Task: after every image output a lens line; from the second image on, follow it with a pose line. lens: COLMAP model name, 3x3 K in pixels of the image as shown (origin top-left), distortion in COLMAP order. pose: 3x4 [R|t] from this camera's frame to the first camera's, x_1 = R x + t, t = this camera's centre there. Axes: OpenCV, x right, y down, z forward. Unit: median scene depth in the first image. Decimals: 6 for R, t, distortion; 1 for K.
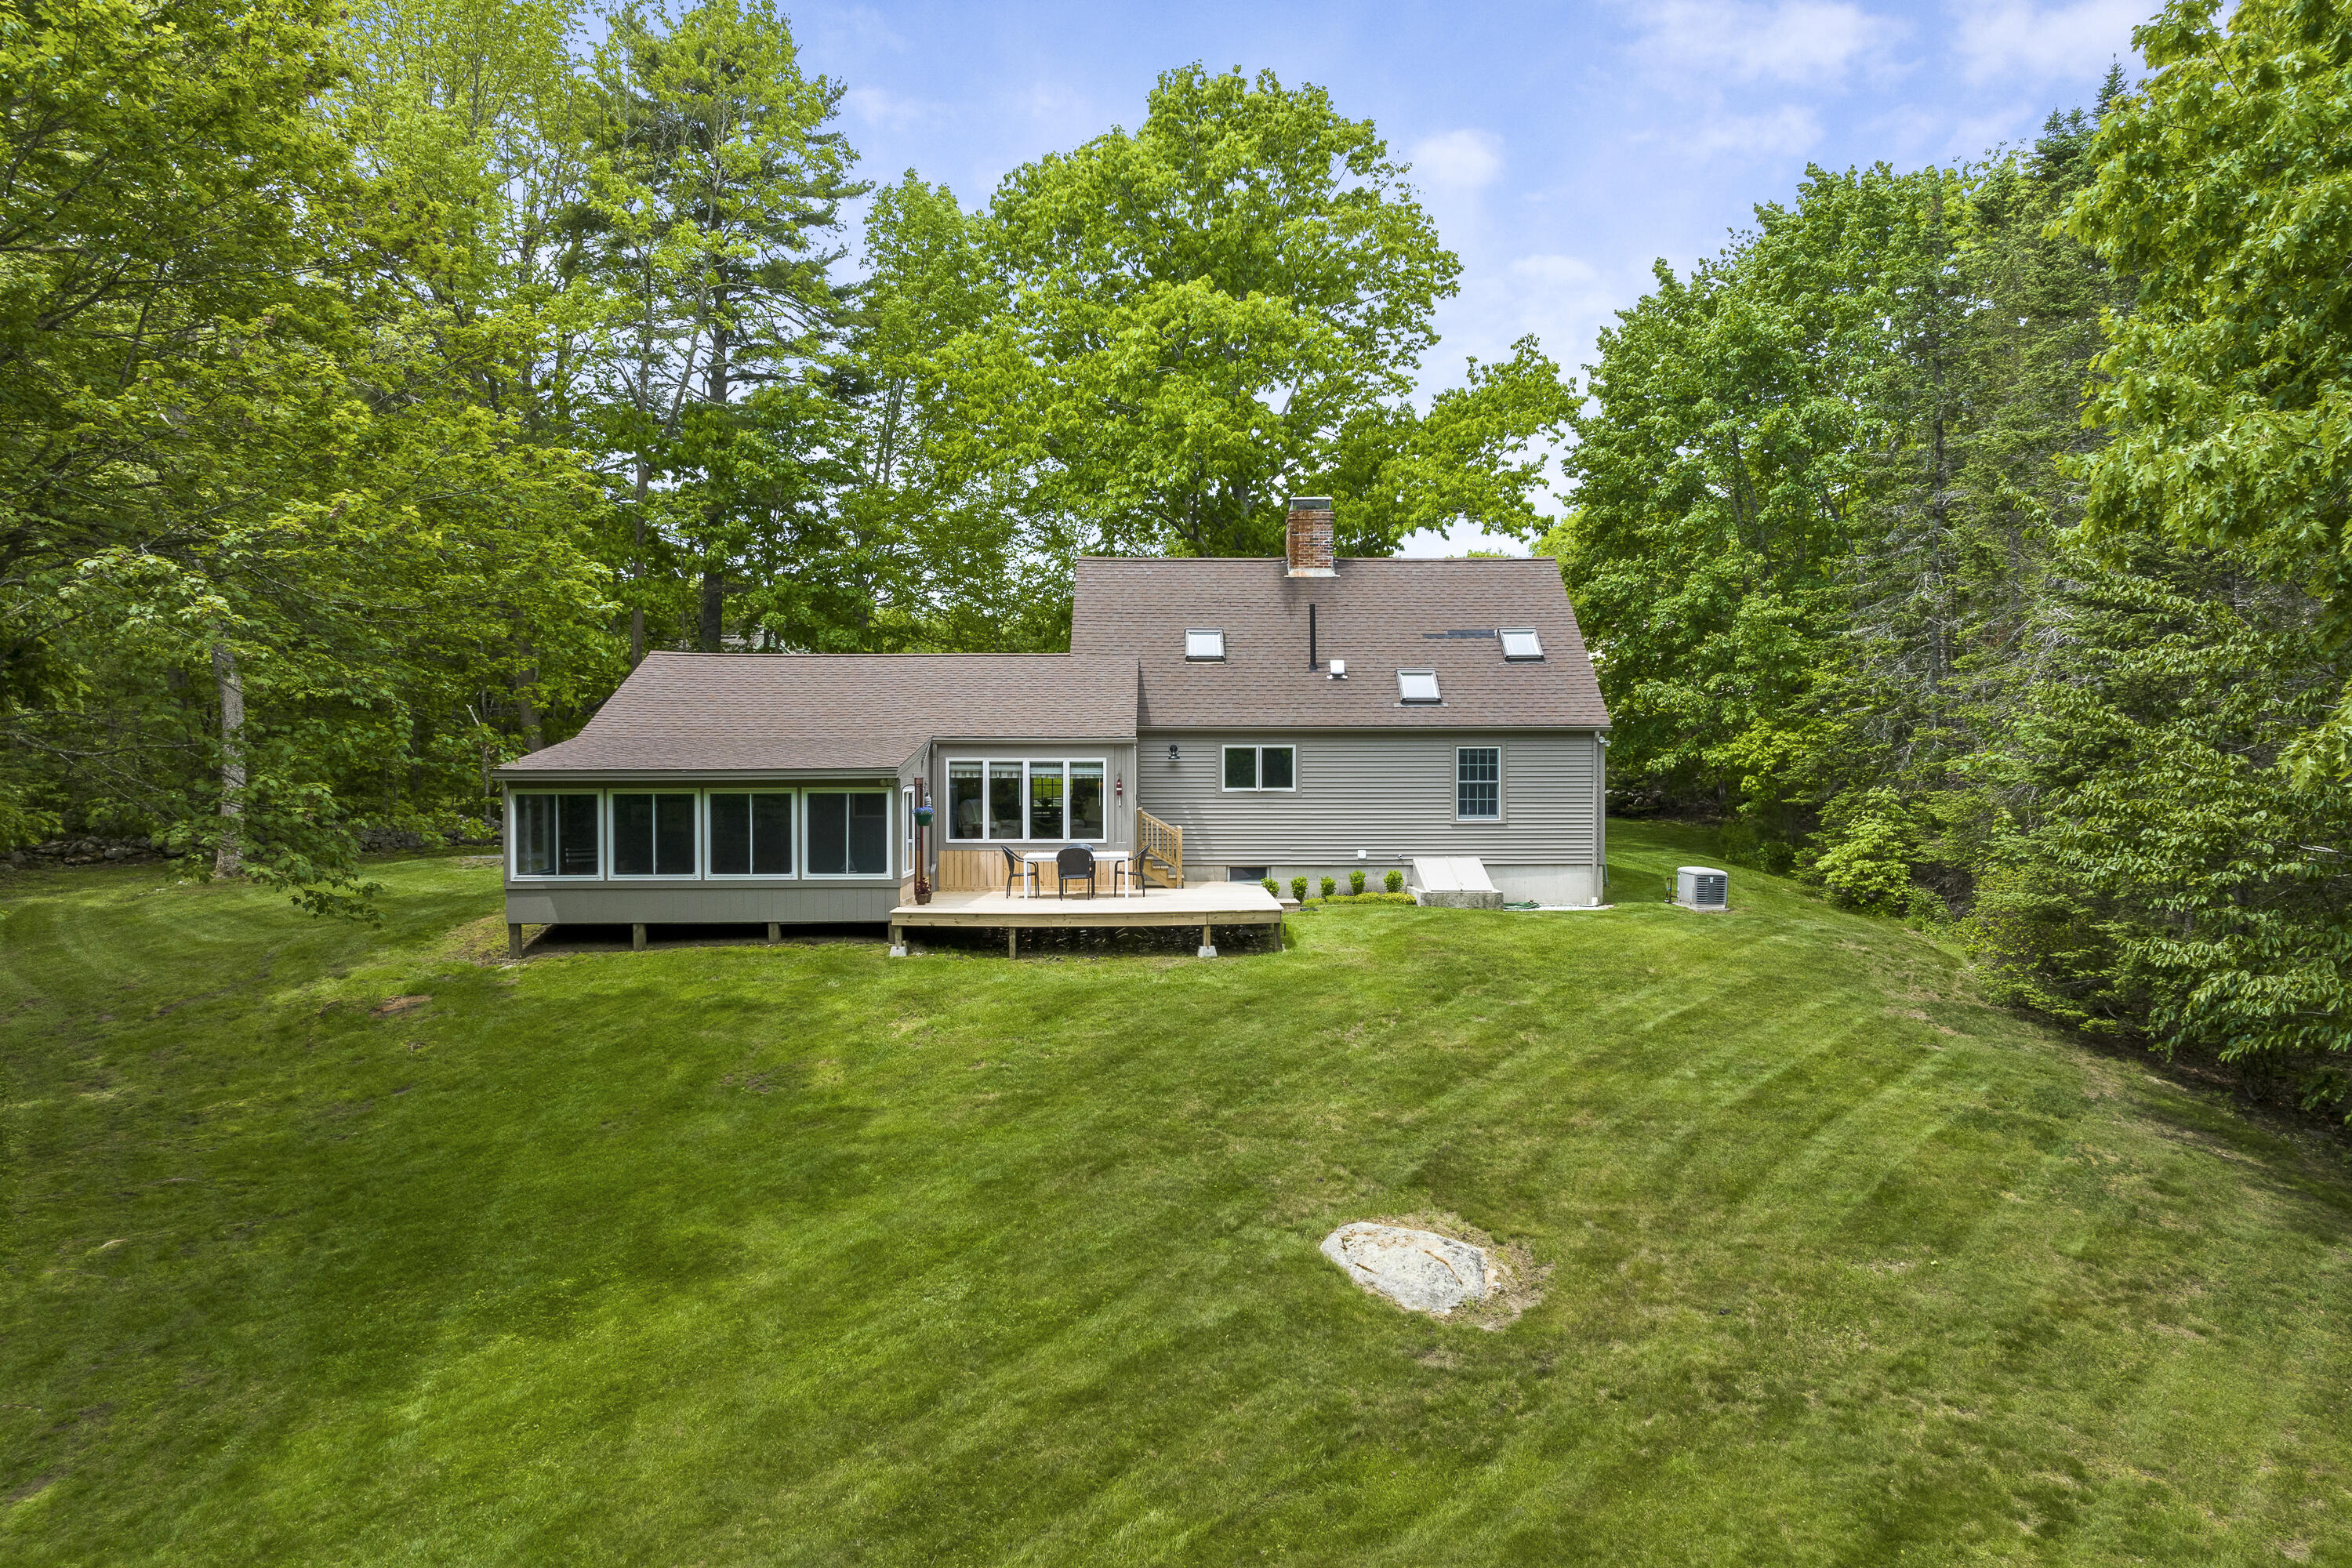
lens RADIAL K [[1635.9, 0, 1172.3], [0, 1635.9, 839.3], [0, 0, 1]] dist [-0.004991, -0.000521]
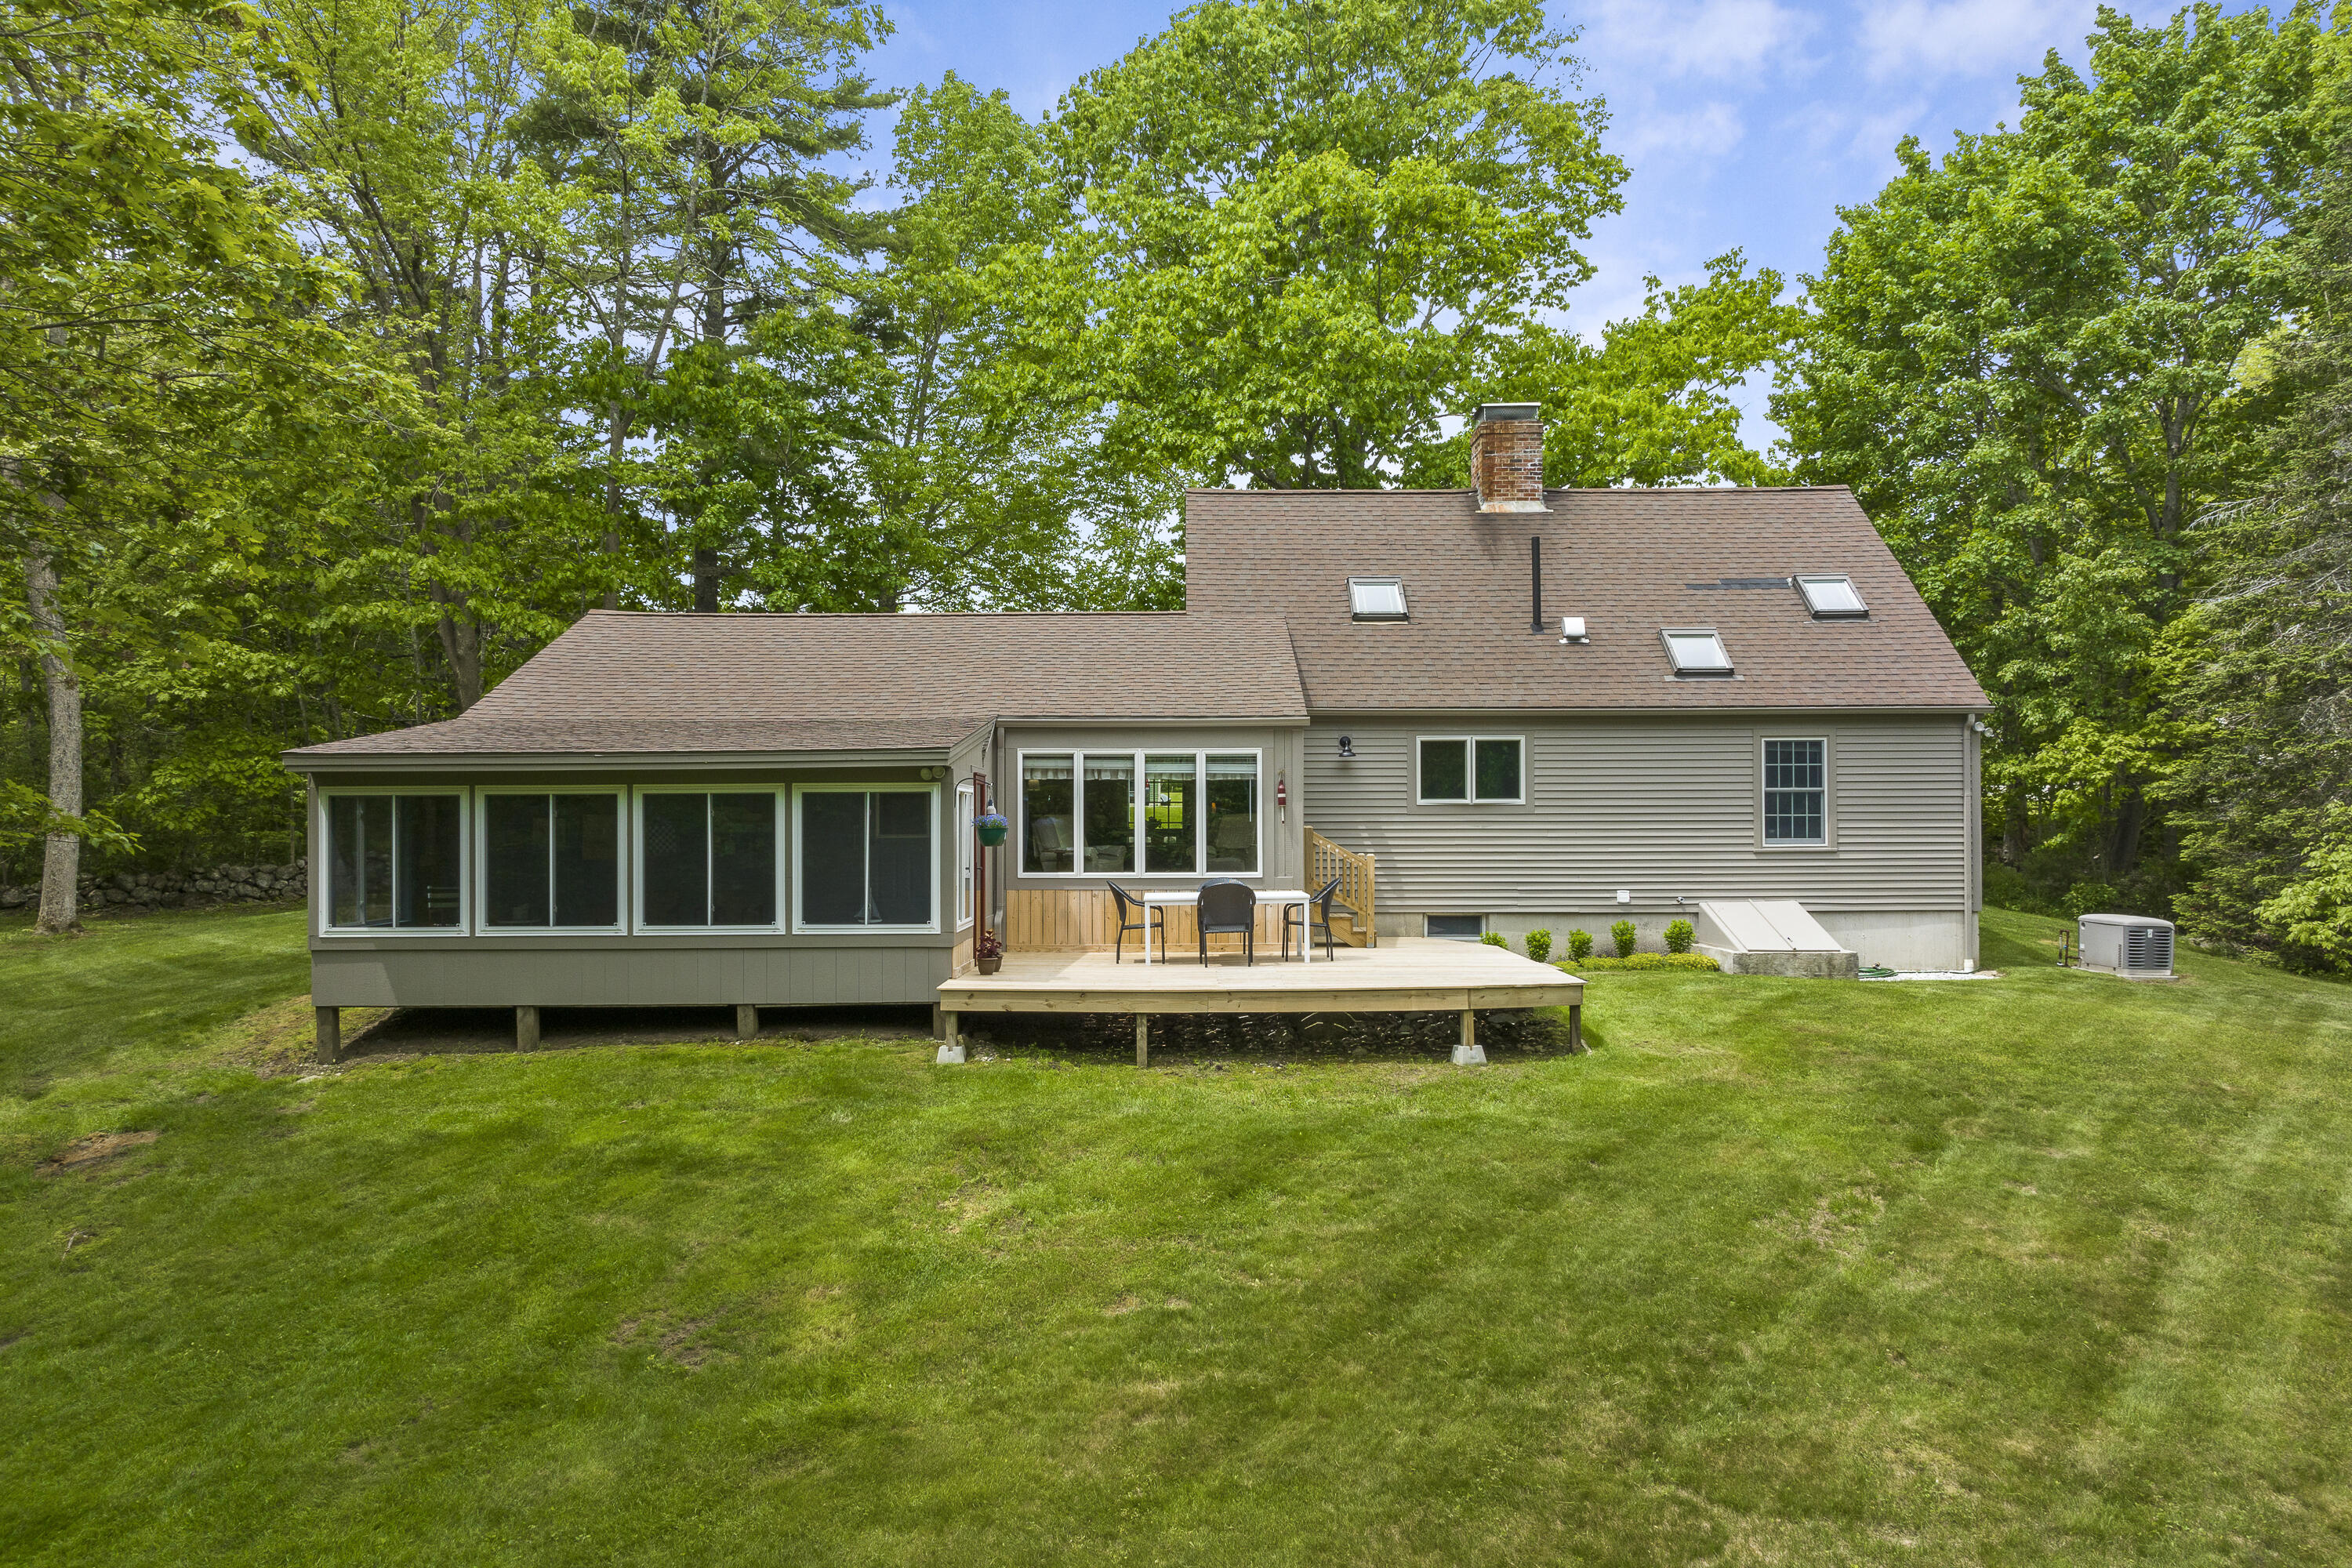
lens RADIAL K [[1635.9, 0, 1172.3], [0, 1635.9, 839.3], [0, 0, 1]] dist [-0.004991, -0.000521]
pose [[0.999897, -0.002150, -0.014206, -0.067792], [0.001669, 0.999428, -0.033777, 0.008953], [0.014270, 0.033750, 0.999328, 0.349003]]
